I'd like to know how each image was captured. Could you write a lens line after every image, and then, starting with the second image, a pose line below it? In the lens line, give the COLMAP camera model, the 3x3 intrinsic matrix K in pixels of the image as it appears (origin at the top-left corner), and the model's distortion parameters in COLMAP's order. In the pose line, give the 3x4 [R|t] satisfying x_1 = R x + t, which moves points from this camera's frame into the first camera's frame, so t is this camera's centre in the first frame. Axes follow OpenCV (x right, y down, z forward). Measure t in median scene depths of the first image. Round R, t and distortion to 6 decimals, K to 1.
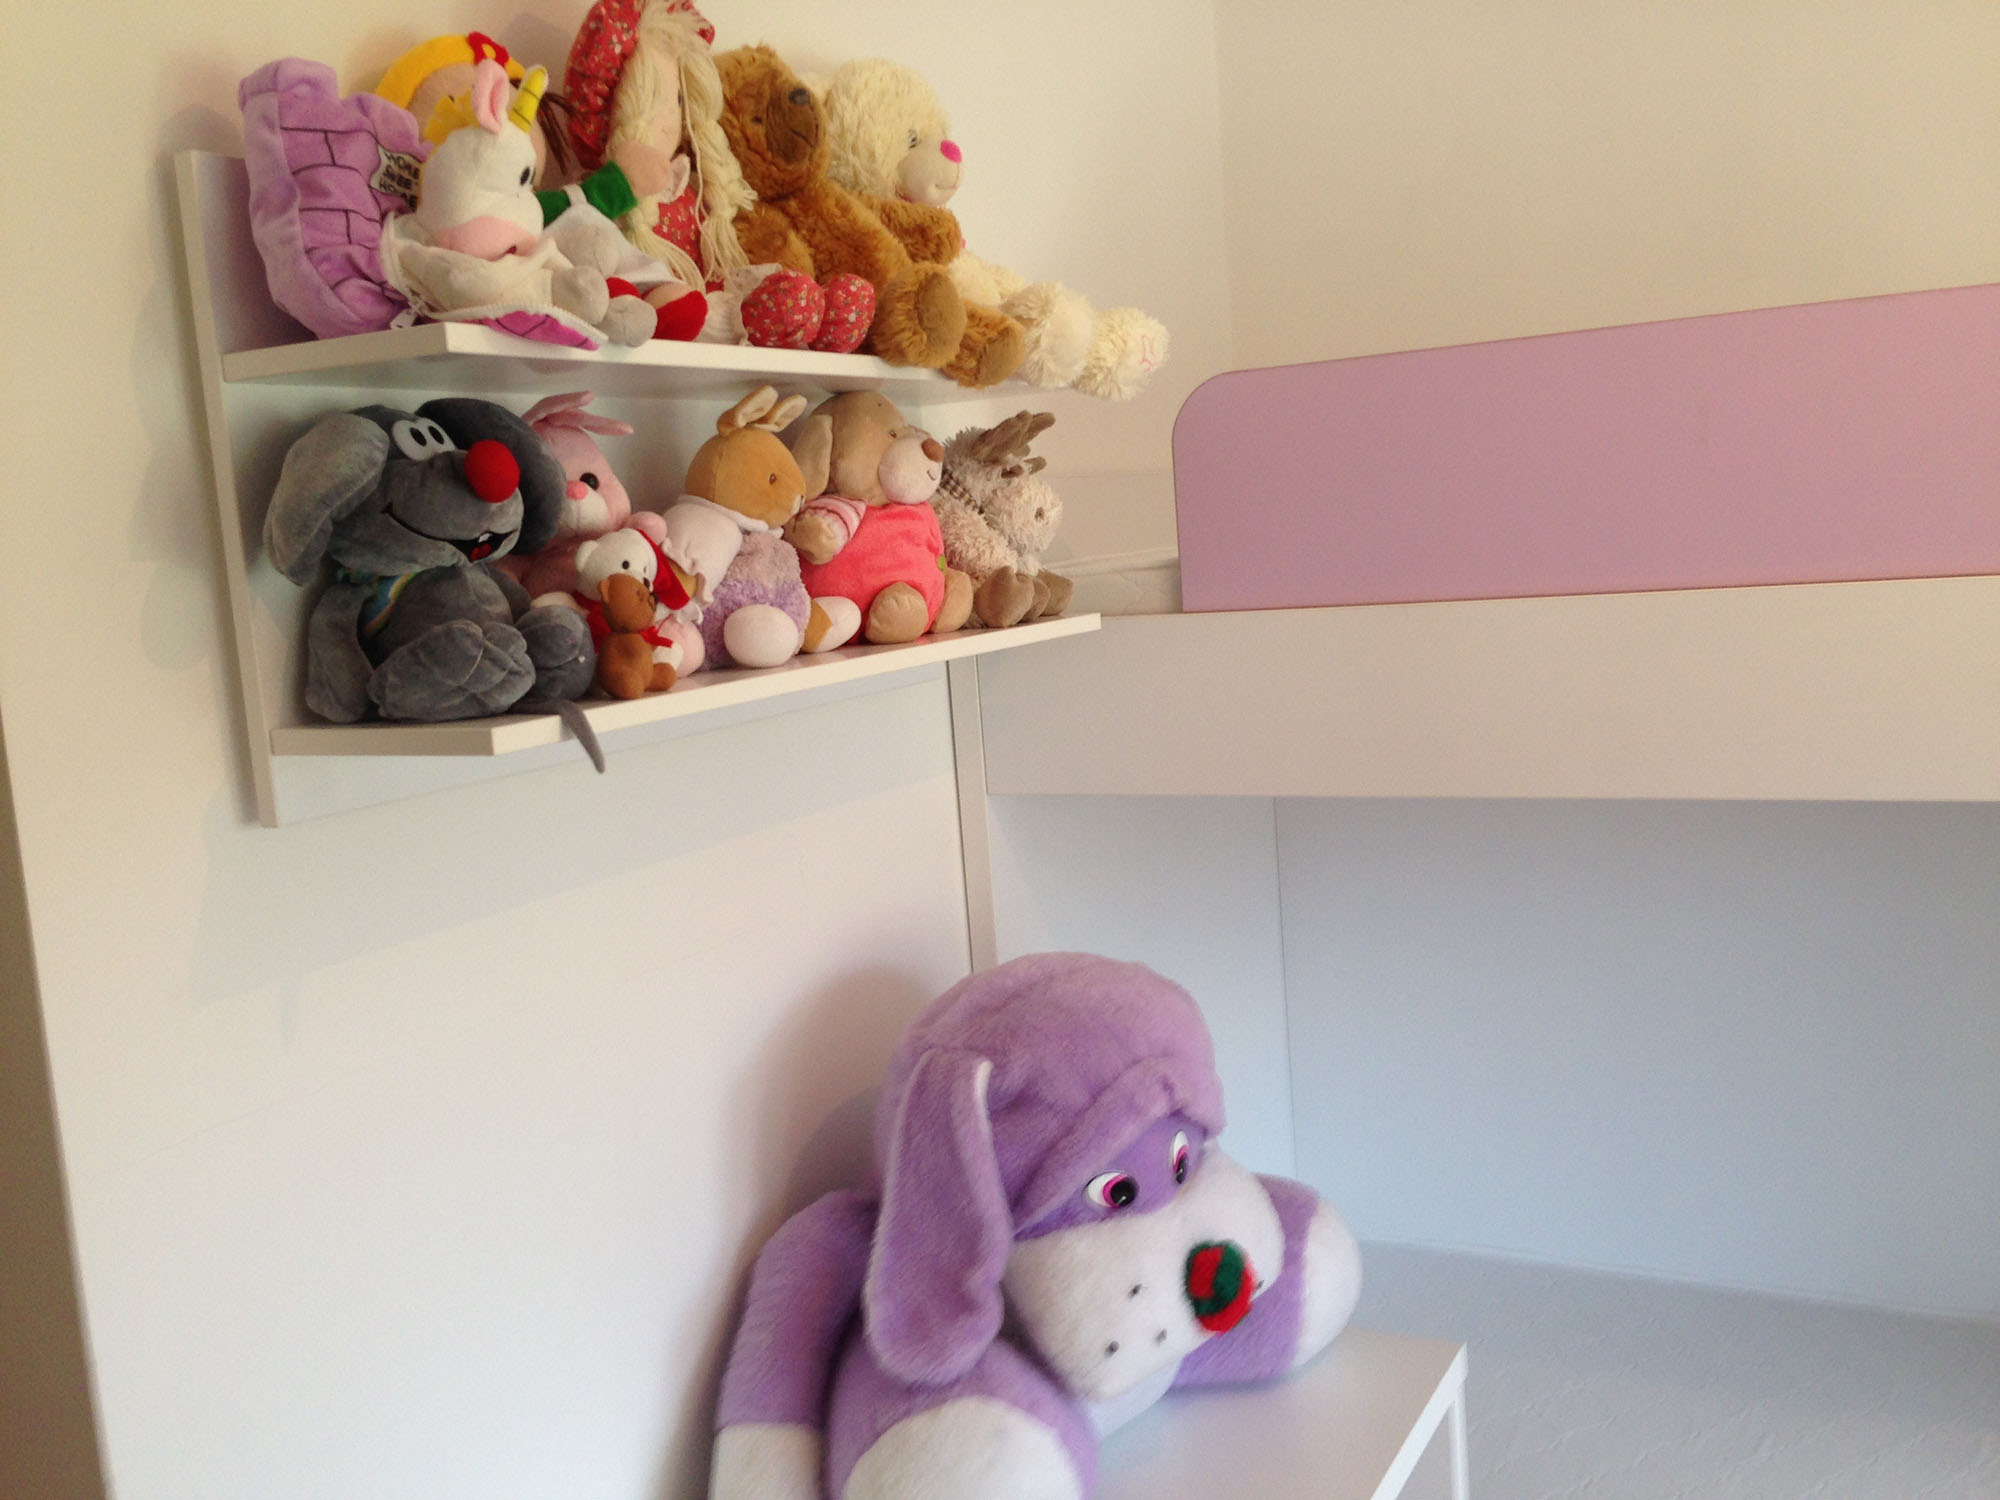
lens RADIAL K [[1842.1, 0, 1003.1], [0, 1842.1, 723.1], [0, 0, 1]] dist [0.041599, 0.000574]
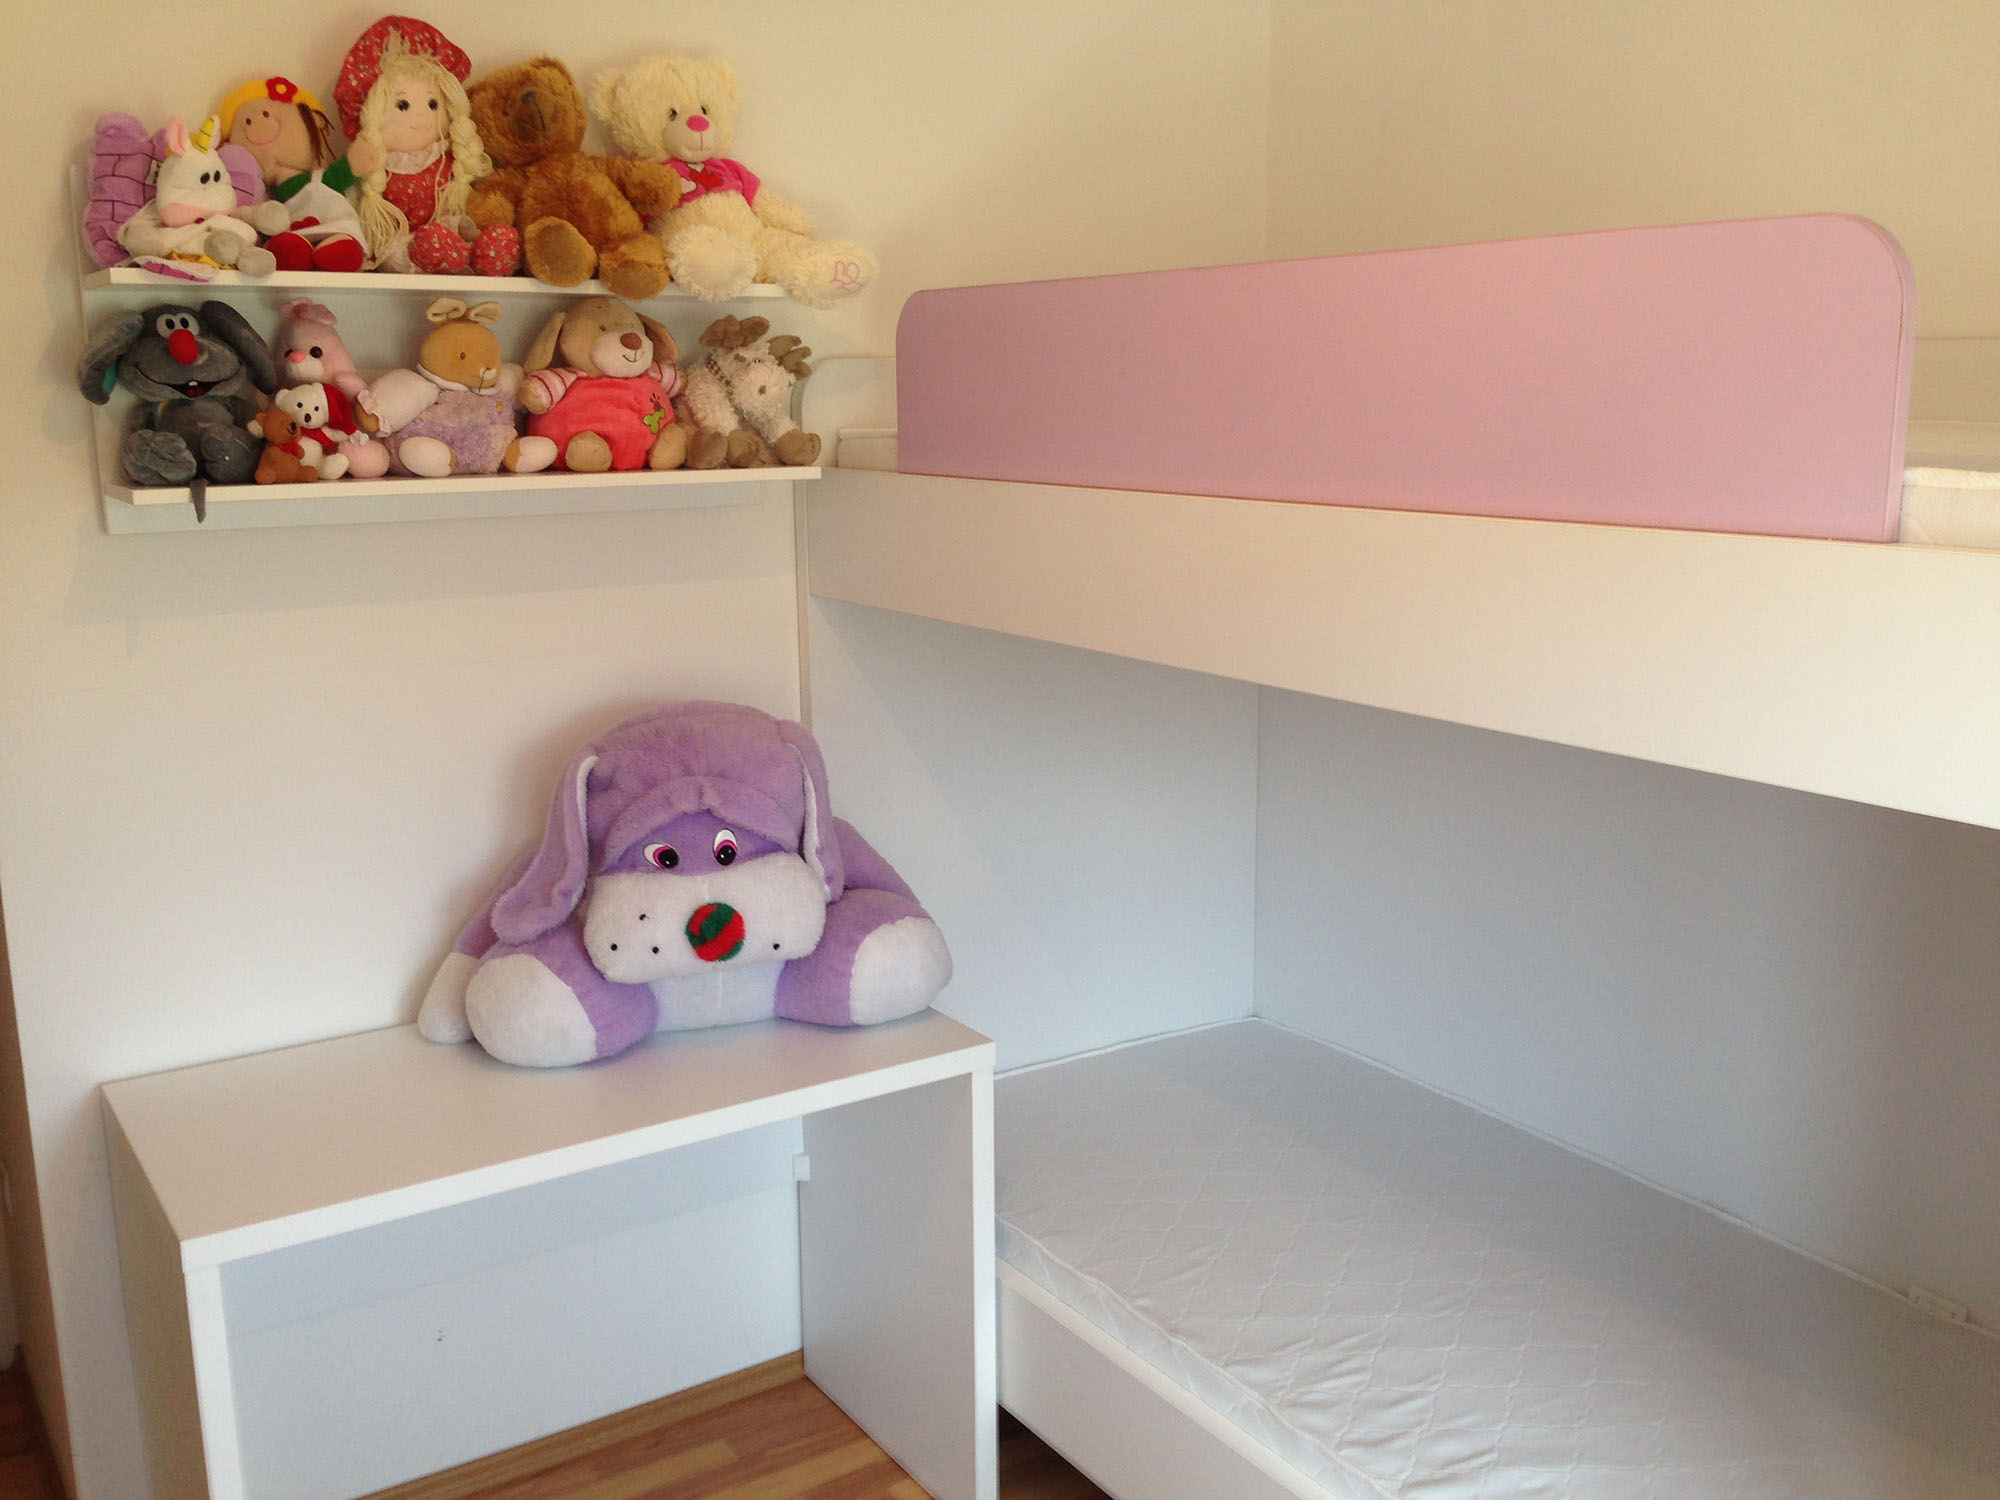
lens RADIAL K [[1812.1, 0, 1000.0], [0, 1812.1, 750.0], [0, 0, 1]] dist [0.088684, -0.189640]
pose [[0.877848, 0.161891, -0.450749, 0.993397], [-0.110870, 0.984265, 0.137585, -0.065497], [0.465931, -0.070804, 0.881984, -0.168589]]
